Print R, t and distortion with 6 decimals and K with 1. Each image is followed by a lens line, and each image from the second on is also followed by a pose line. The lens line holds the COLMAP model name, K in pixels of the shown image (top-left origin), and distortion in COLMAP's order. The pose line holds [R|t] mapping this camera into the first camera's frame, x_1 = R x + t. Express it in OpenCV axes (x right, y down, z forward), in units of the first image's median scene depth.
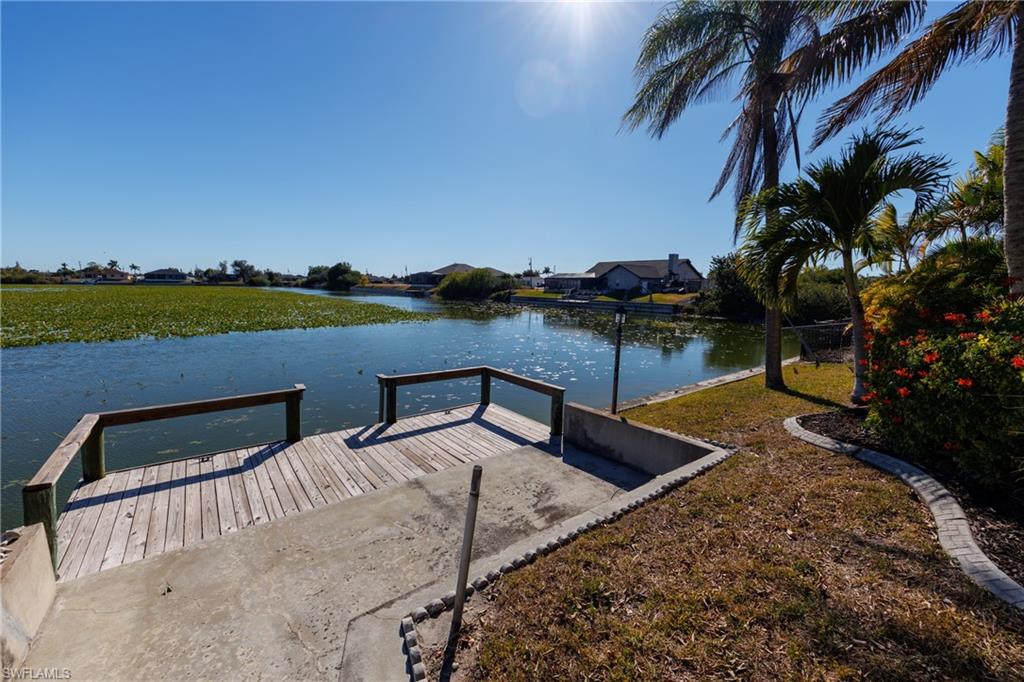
lens RADIAL K [[418.2, 0, 511.4], [0, 418.2, 345.6], [0, 0, 1]] dist [0.000047, 0.000181]
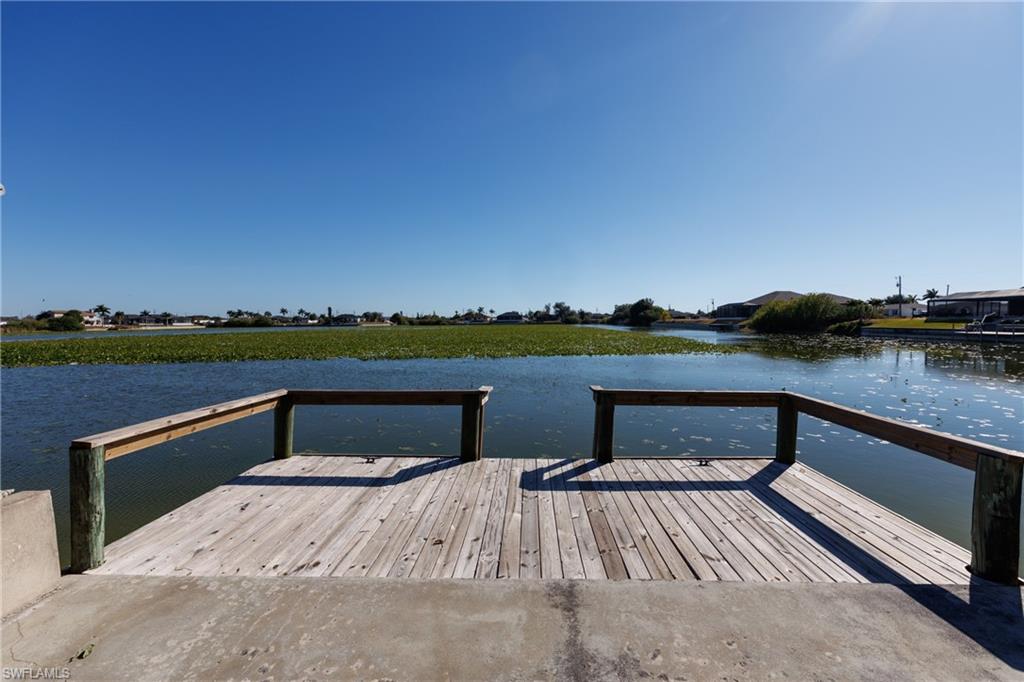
lens RADIAL K [[418.2, 0, 511.4], [0, 418.2, 345.6], [0, 0, 1]] dist [0.000047, 0.000181]
pose [[0.763835, 0.012457, -0.645291, 0.014832], [-0.074204, 0.994879, -0.068629, 0.056475], [0.641131, 0.100304, 0.760848, 0.366480]]
